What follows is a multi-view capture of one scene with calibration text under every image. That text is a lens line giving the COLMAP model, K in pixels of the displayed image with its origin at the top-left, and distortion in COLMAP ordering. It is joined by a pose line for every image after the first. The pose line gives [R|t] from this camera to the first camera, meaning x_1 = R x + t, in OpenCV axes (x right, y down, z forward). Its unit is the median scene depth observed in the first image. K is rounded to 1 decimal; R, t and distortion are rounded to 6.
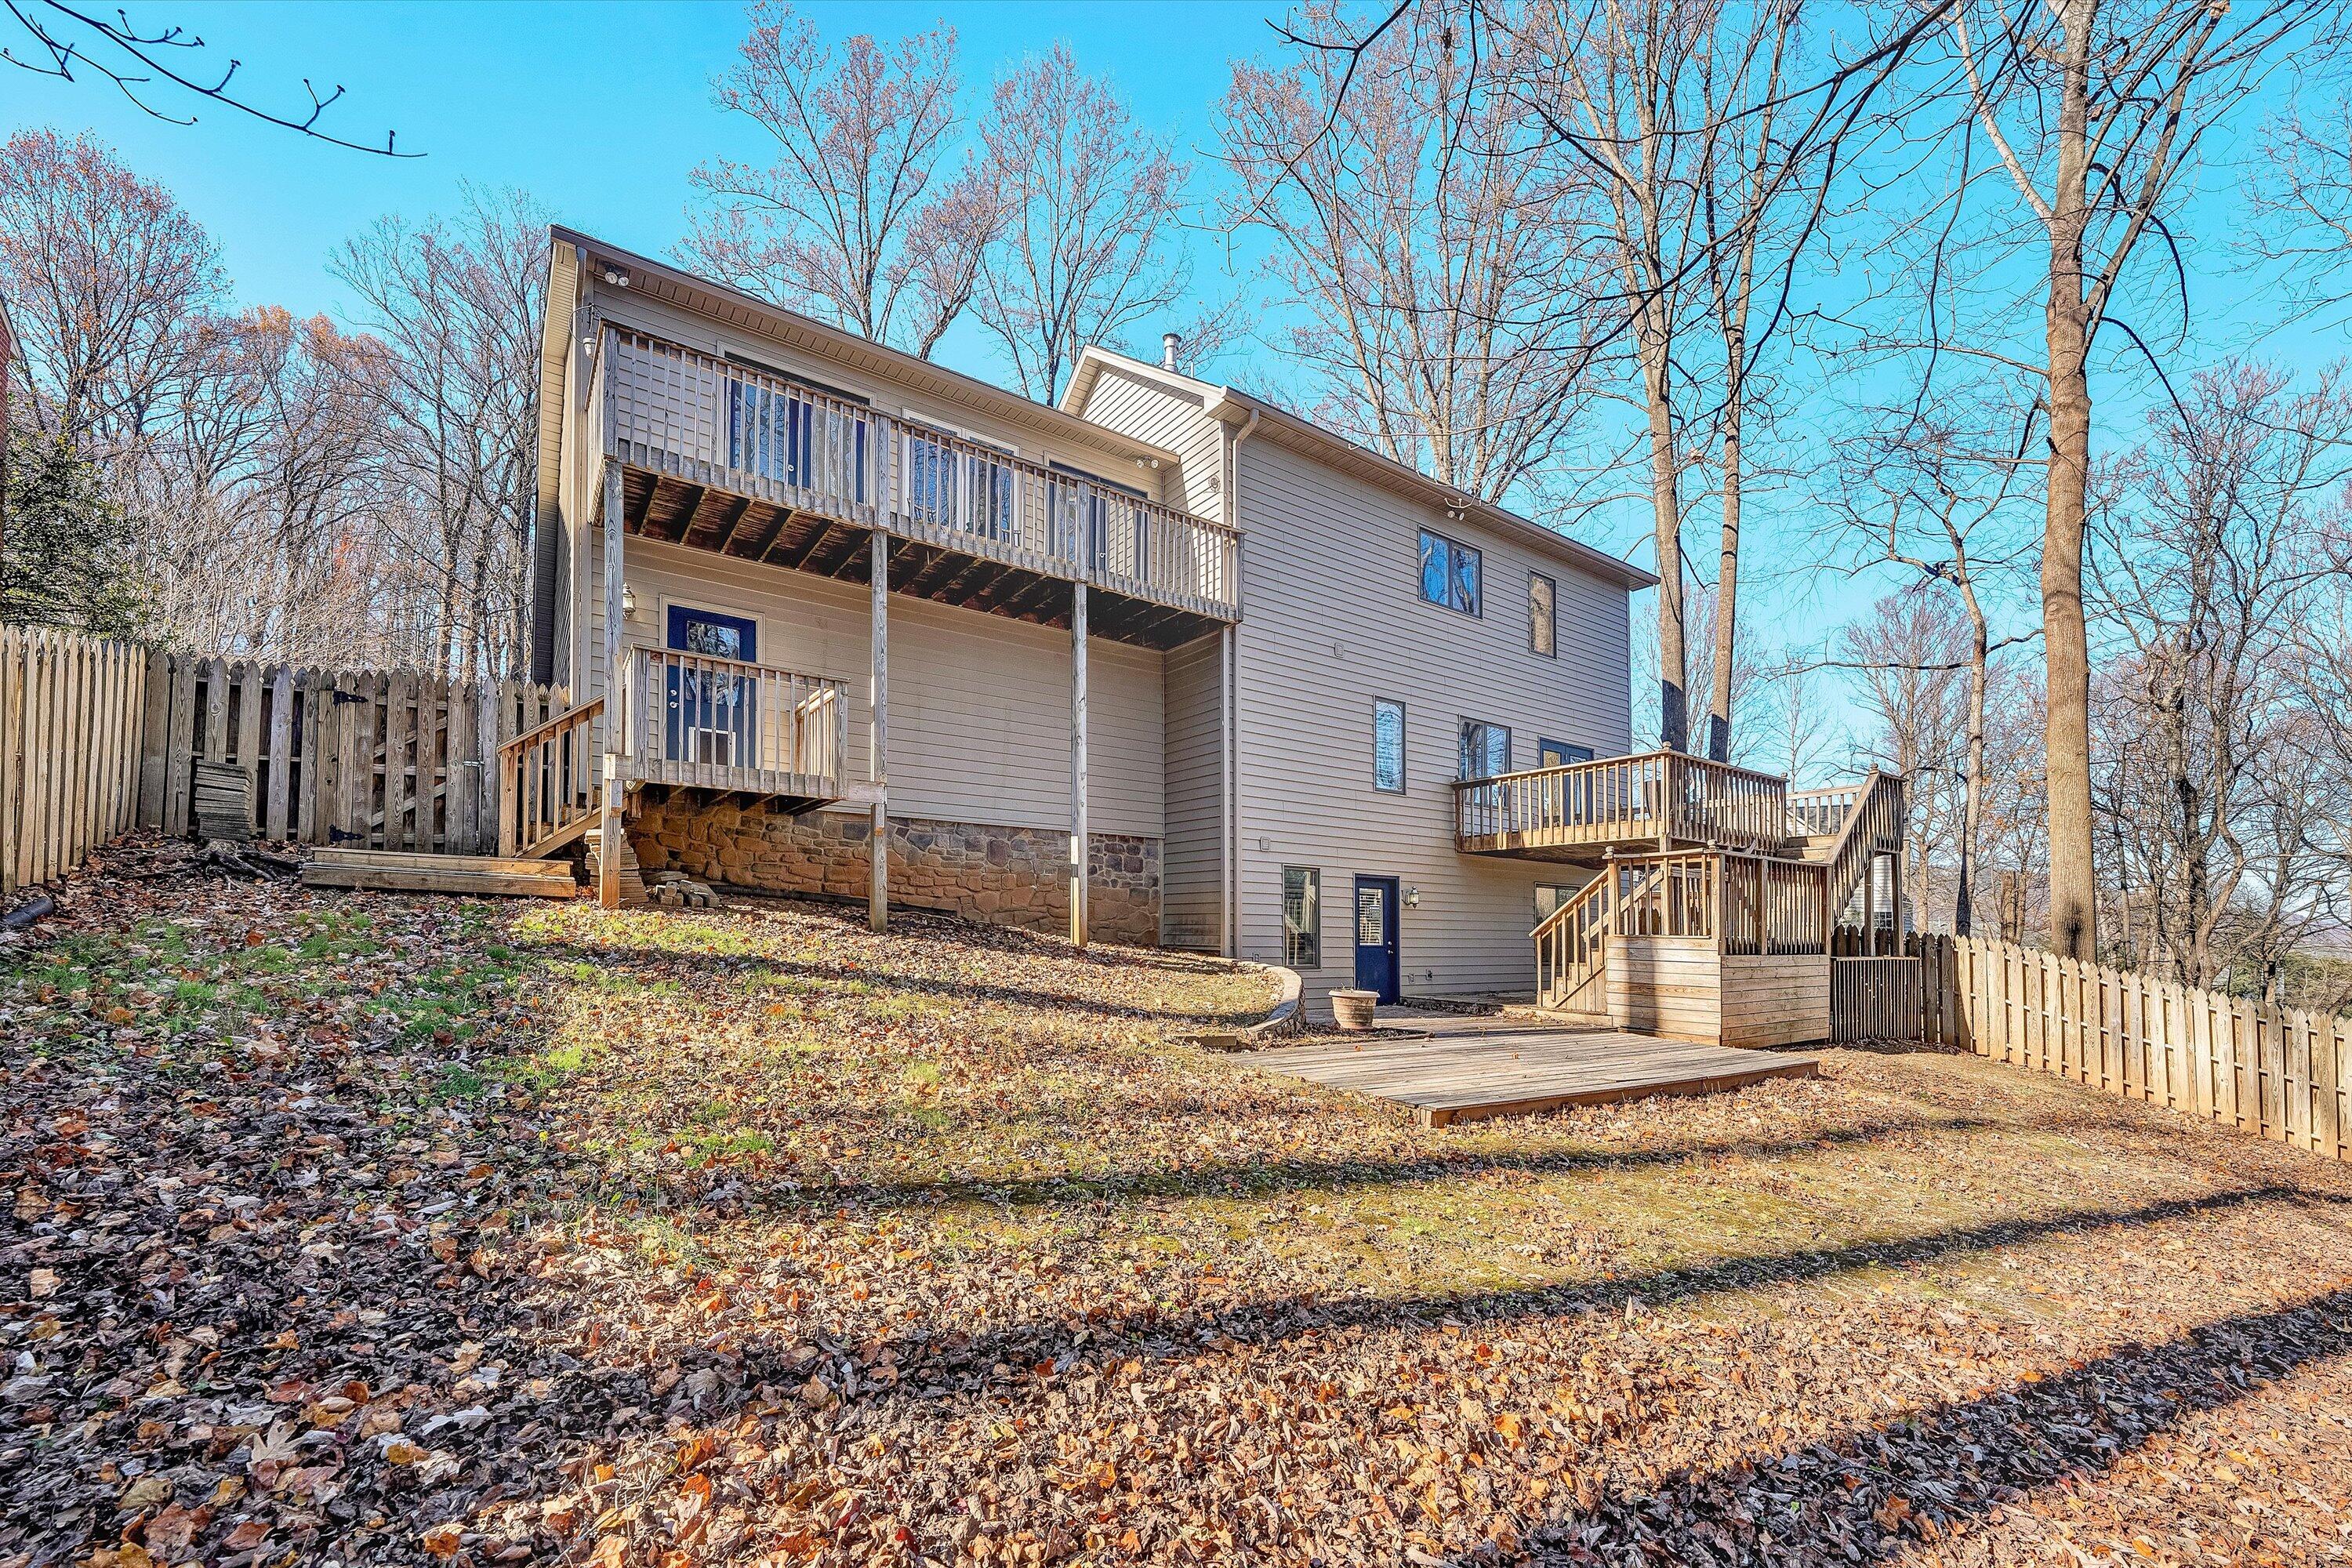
lens RADIAL K [[1413.7, 0, 1176.0], [0, 1413.7, 784.0], [0, 0, 1]] dist [-0.008661, -0.000028]
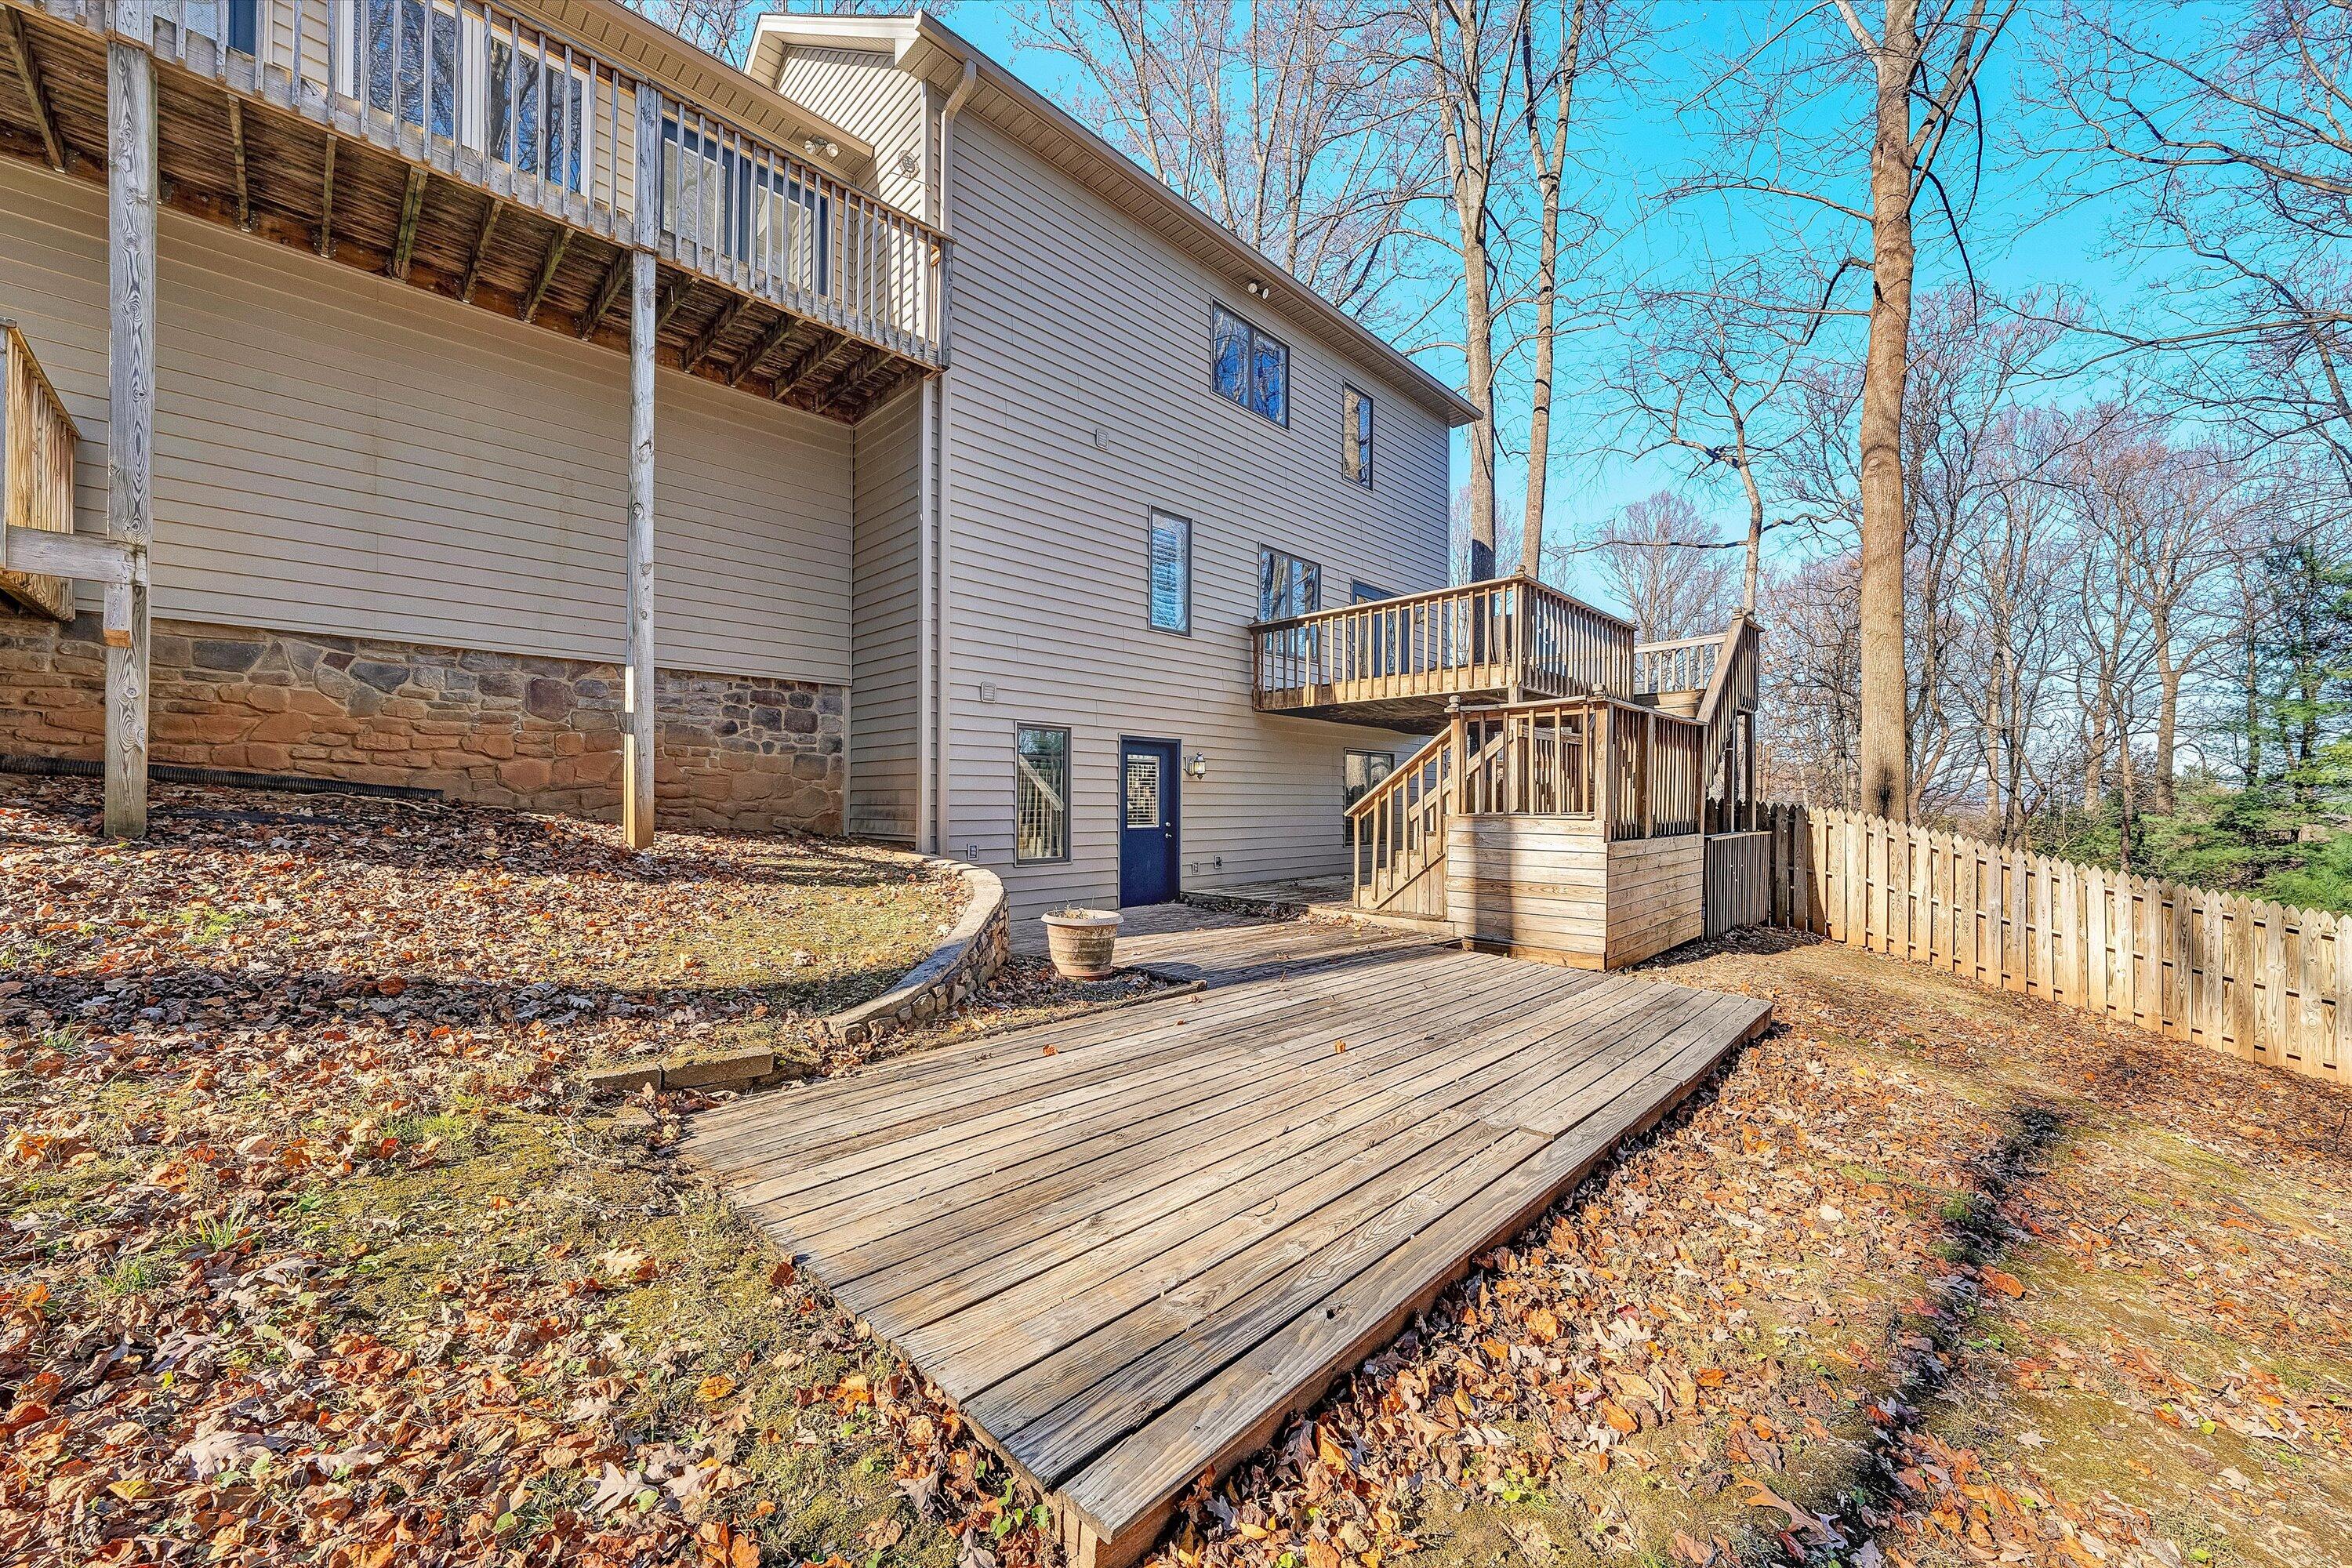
lens RADIAL K [[958.0, 0, 1186.9], [0, 958.0, 784.2], [0, 0, 1]] dist [-0.000264, 0.000027]
pose [[0.993808, -0.007138, 0.110882, 0.105876], [-0.003378, 0.995532, 0.094368, 0.041399], [-0.111061, -0.094158, 0.989343, 0.488045]]
